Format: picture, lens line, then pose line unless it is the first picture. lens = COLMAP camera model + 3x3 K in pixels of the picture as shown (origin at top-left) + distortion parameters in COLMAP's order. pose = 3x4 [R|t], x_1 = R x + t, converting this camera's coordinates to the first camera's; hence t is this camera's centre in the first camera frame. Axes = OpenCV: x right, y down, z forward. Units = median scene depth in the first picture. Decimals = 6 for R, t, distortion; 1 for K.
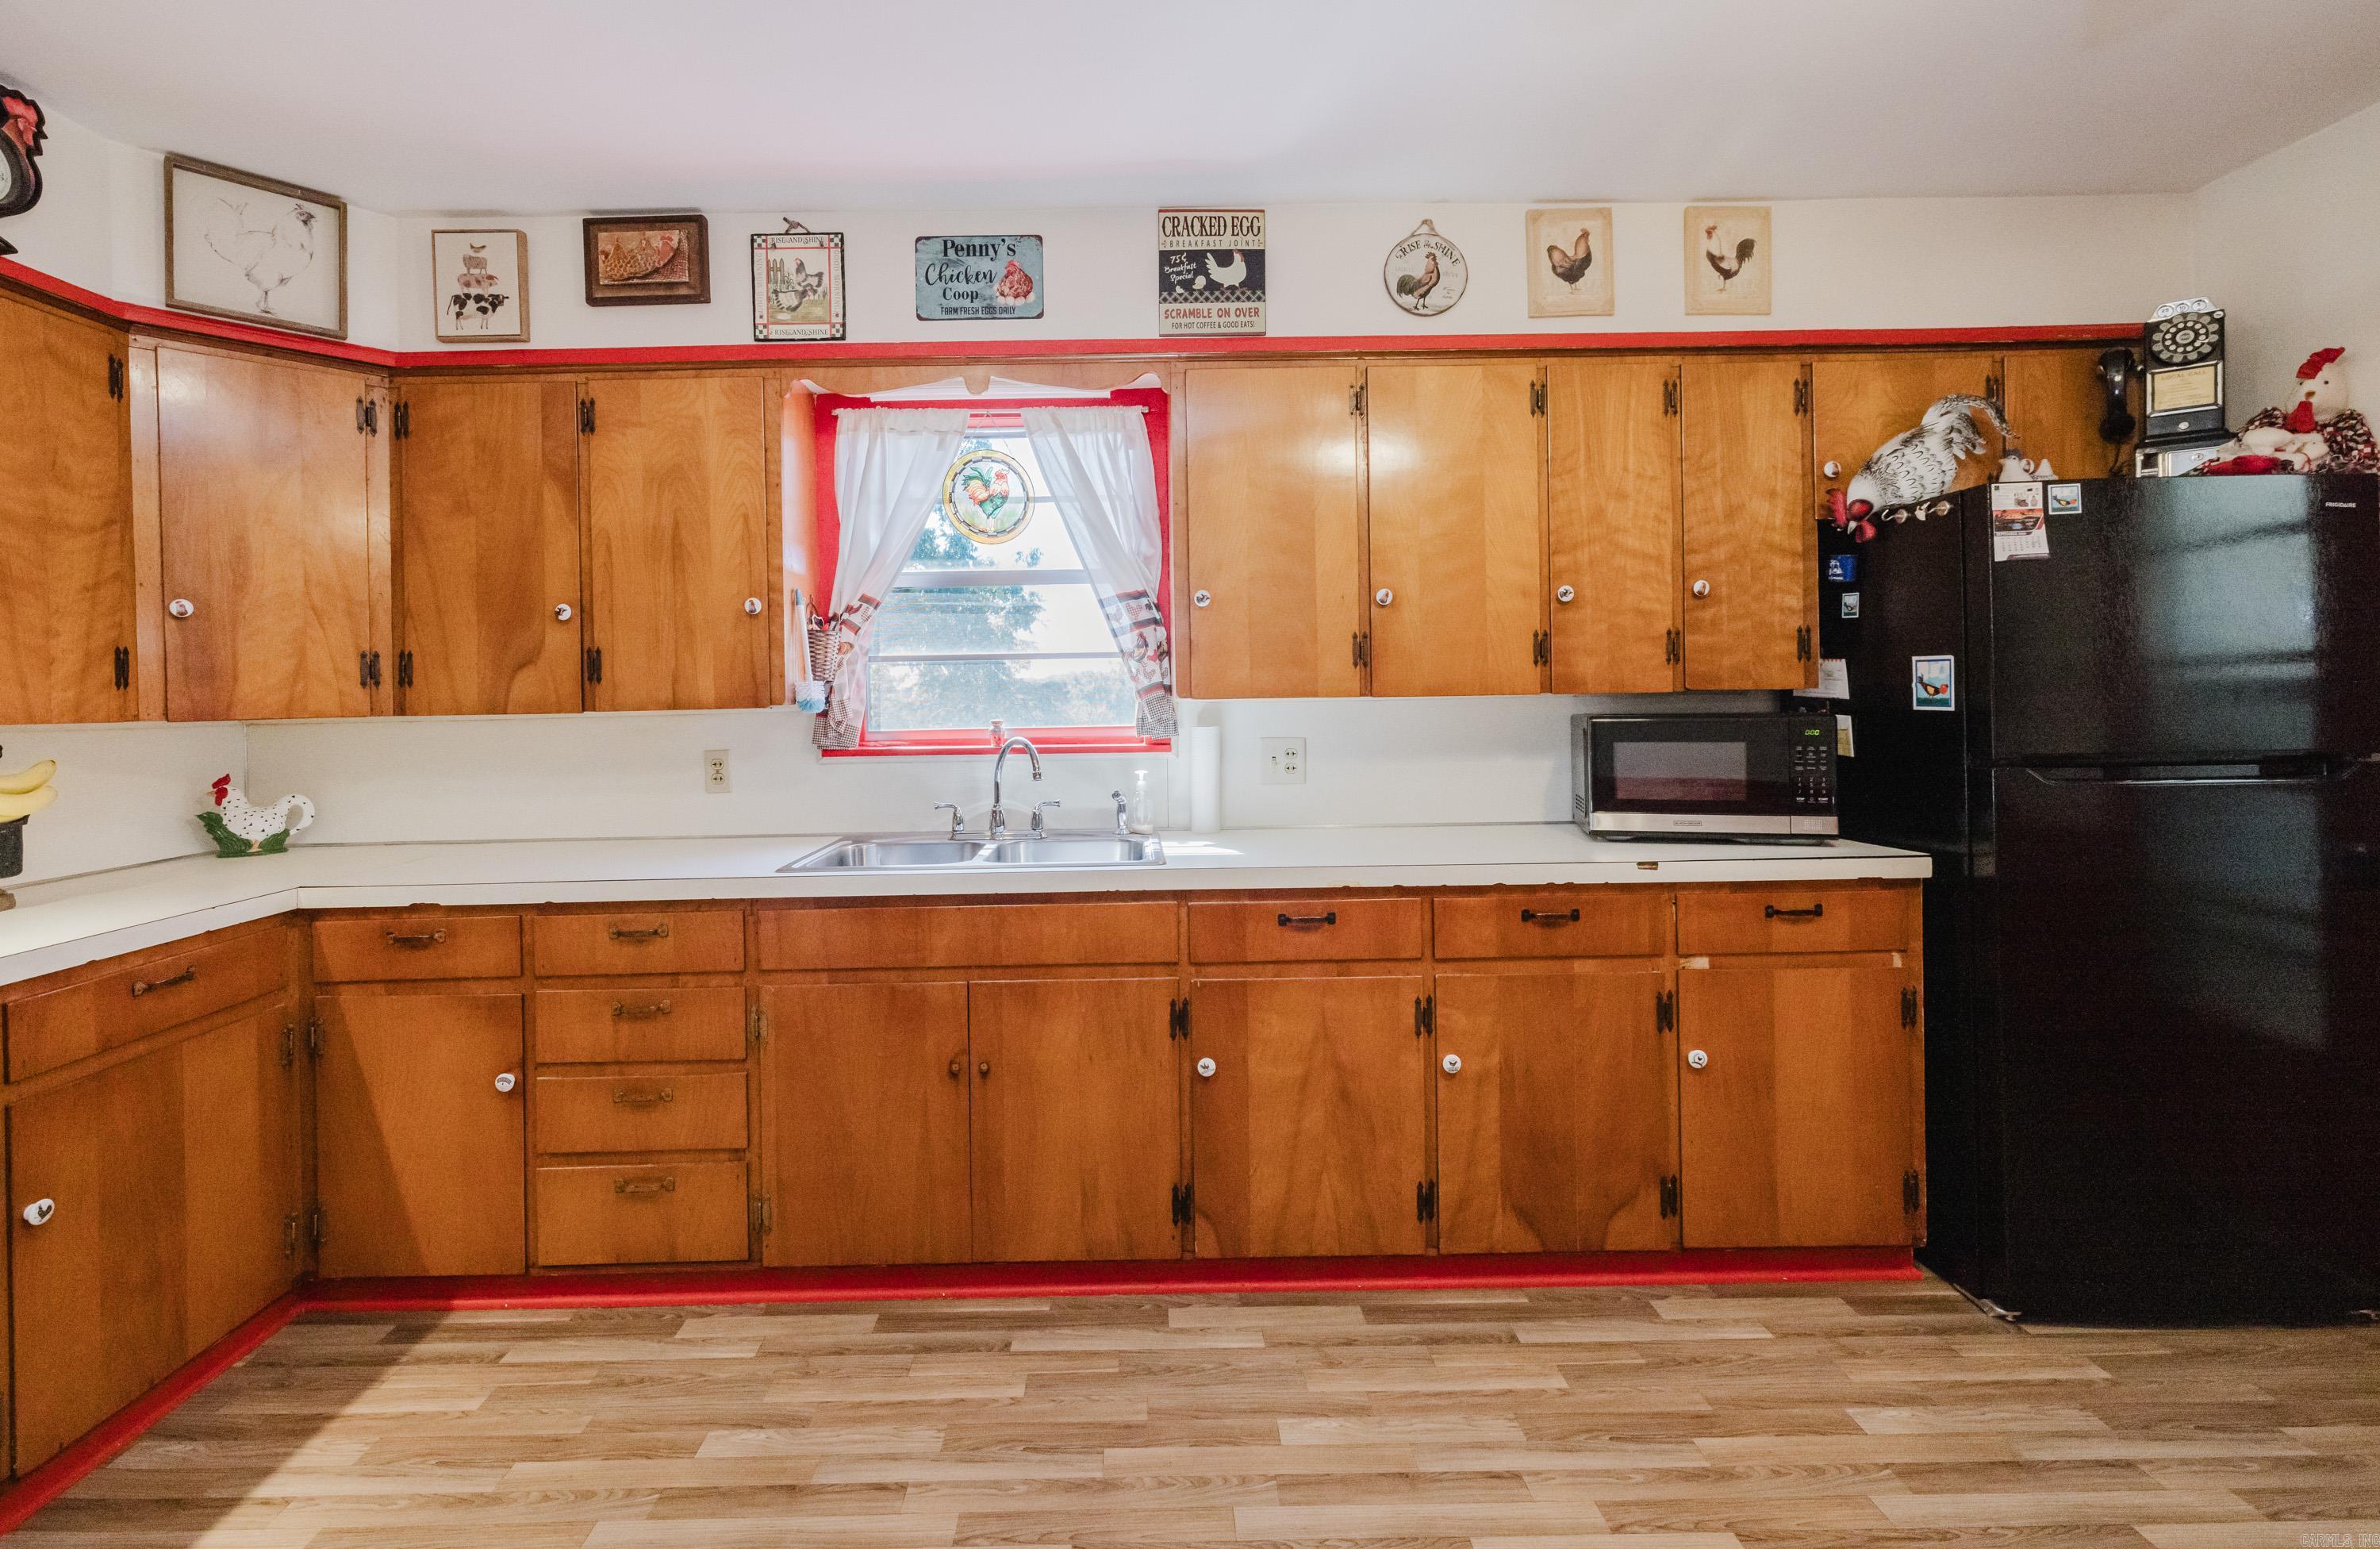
lens RADIAL K [[1071.1, 0, 1123.4], [0, 1071.1, 717.5], [0, 0, 1]] dist [0.000618, 0.000296]
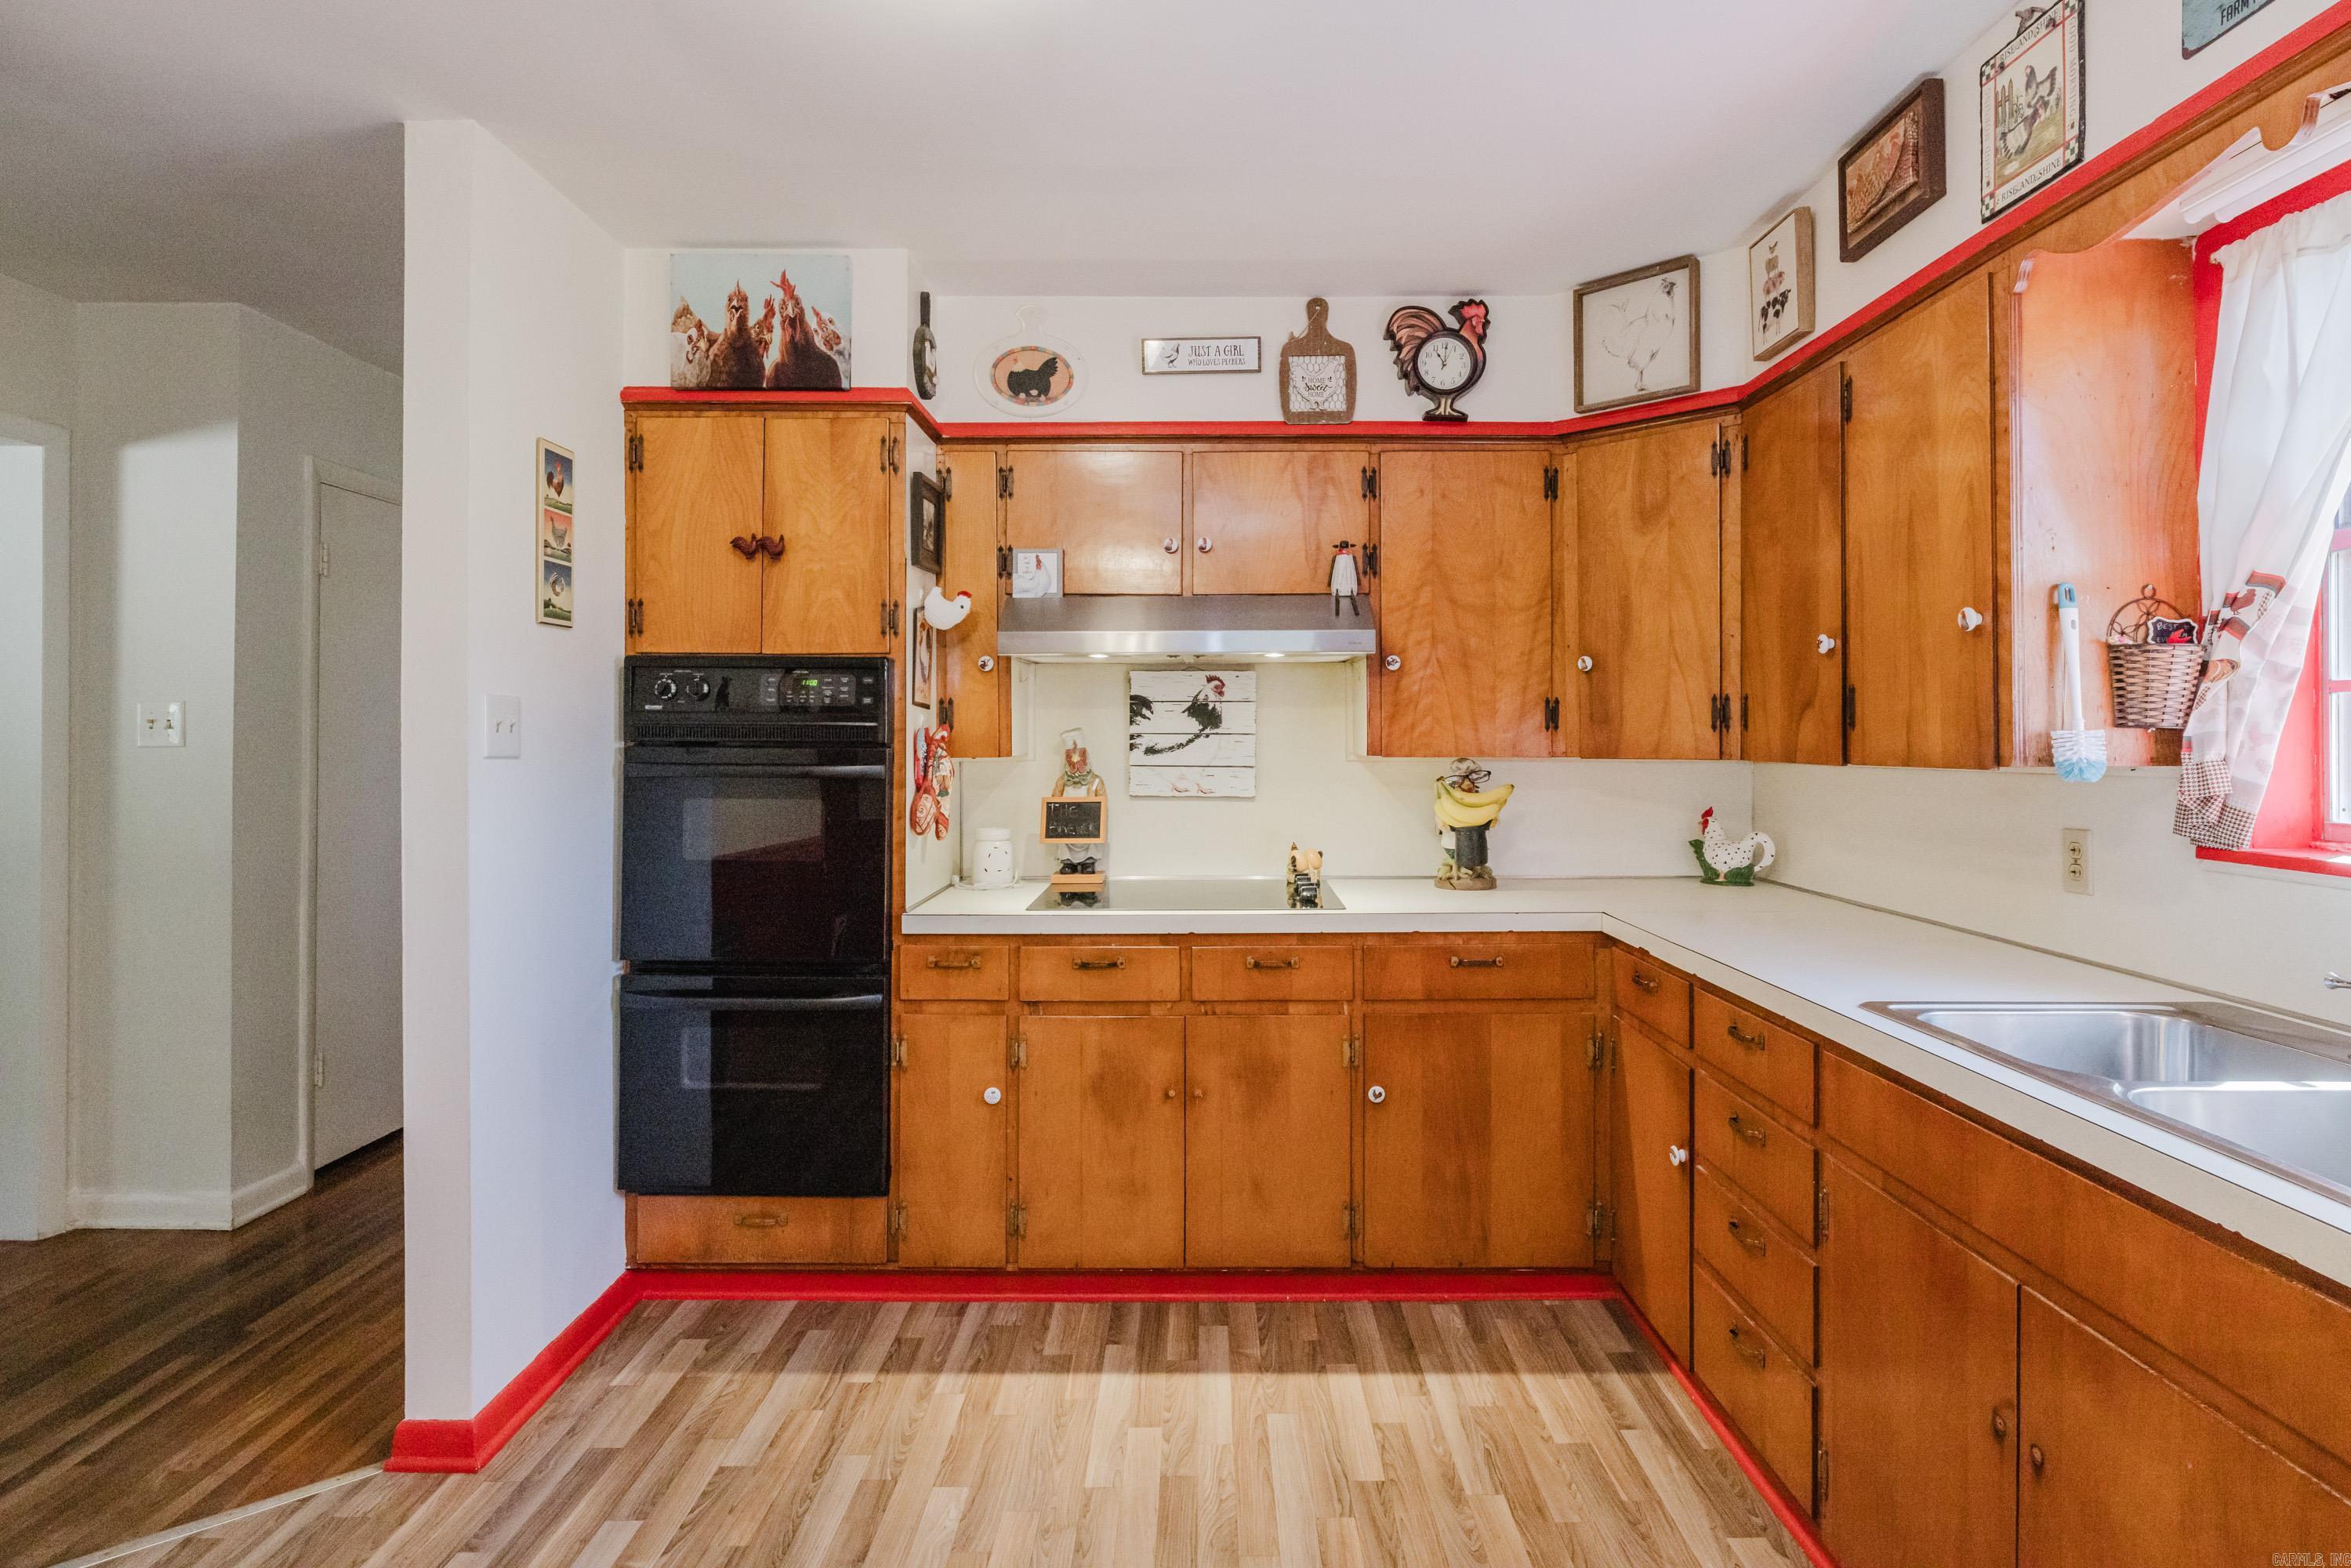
lens RADIAL K [[1197.7, 0, 1194.5], [0, 1197.7, 753.7], [0, 0, 1]] dist [-0.002382, -0.000333]
pose [[0.008389, 0.033512, -0.999403, 0.425442], [-0.020401, 0.999236, 0.033335, -0.035715], [0.999757, 0.020109, 0.009066, 0.522808]]
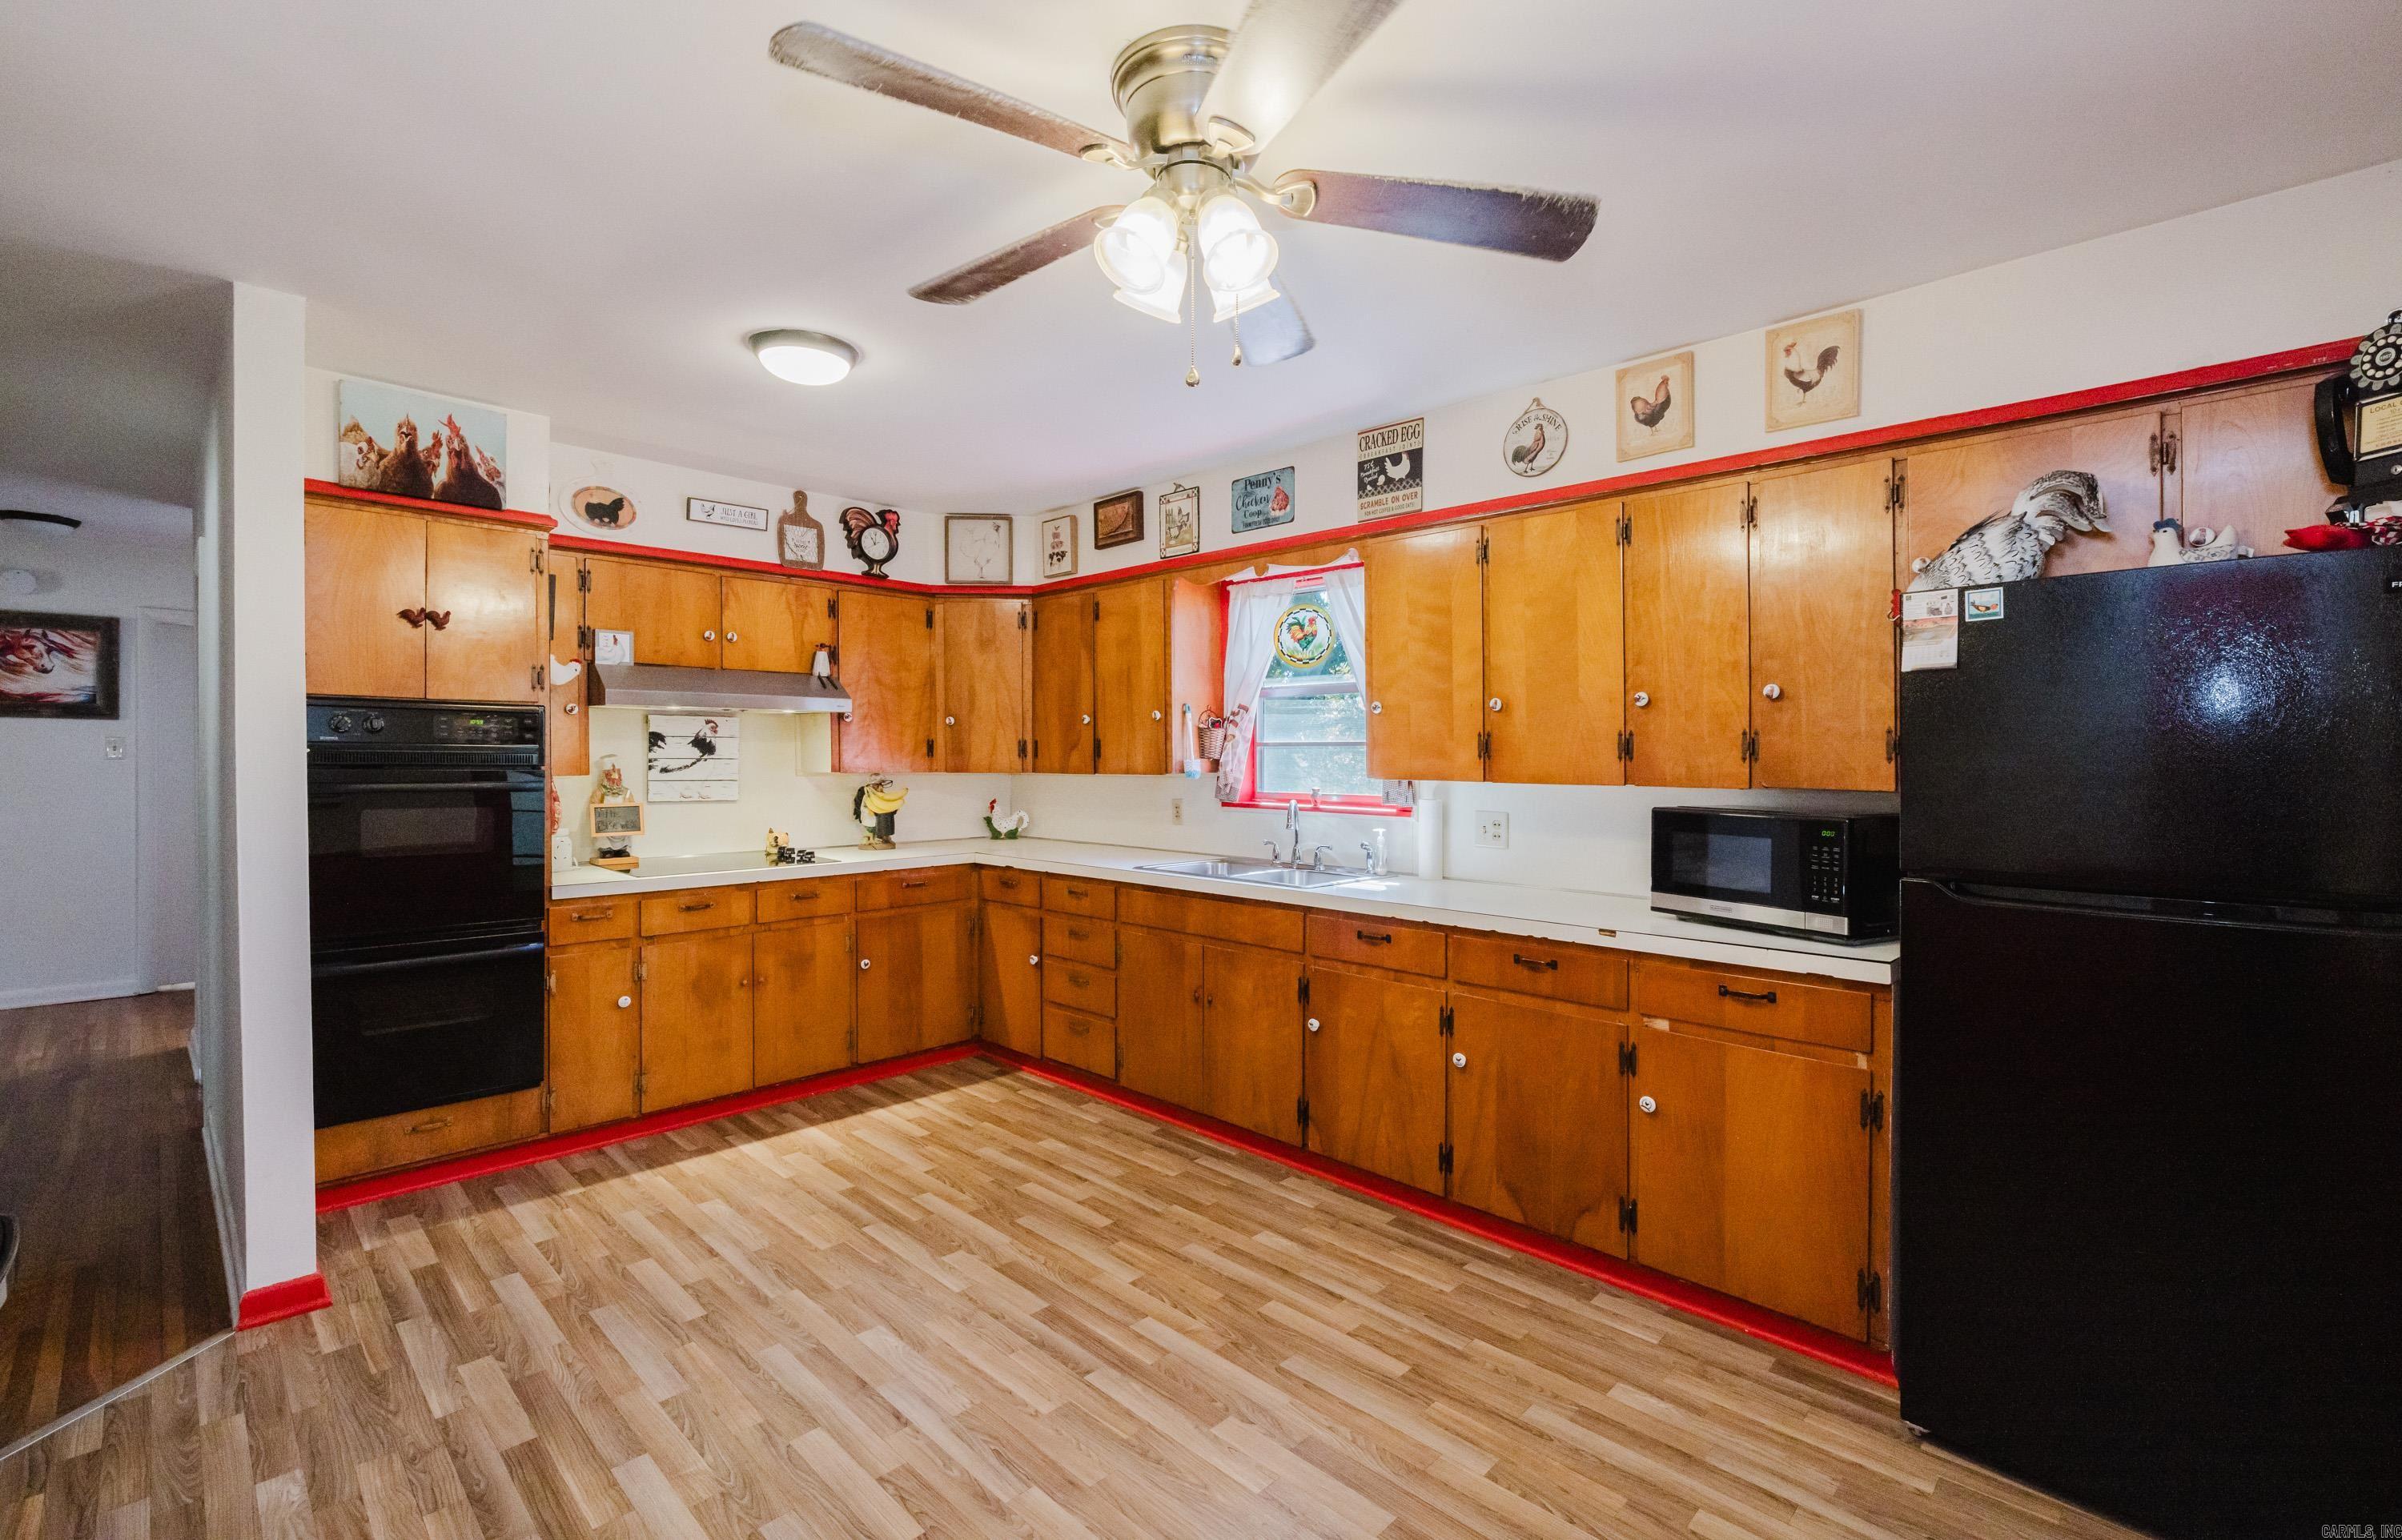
lens RADIAL K [[1030.0, 0, 1145.9], [0, 1030.0, 801.6], [0, 0, 1]] dist [0.000722, 0.000186]
pose [[0.688408, 0.051687, -0.723480, 0.868568], [-0.029907, 0.998632, 0.042887, -0.037938], [0.724707, -0.007887, 0.689012, -0.149690]]
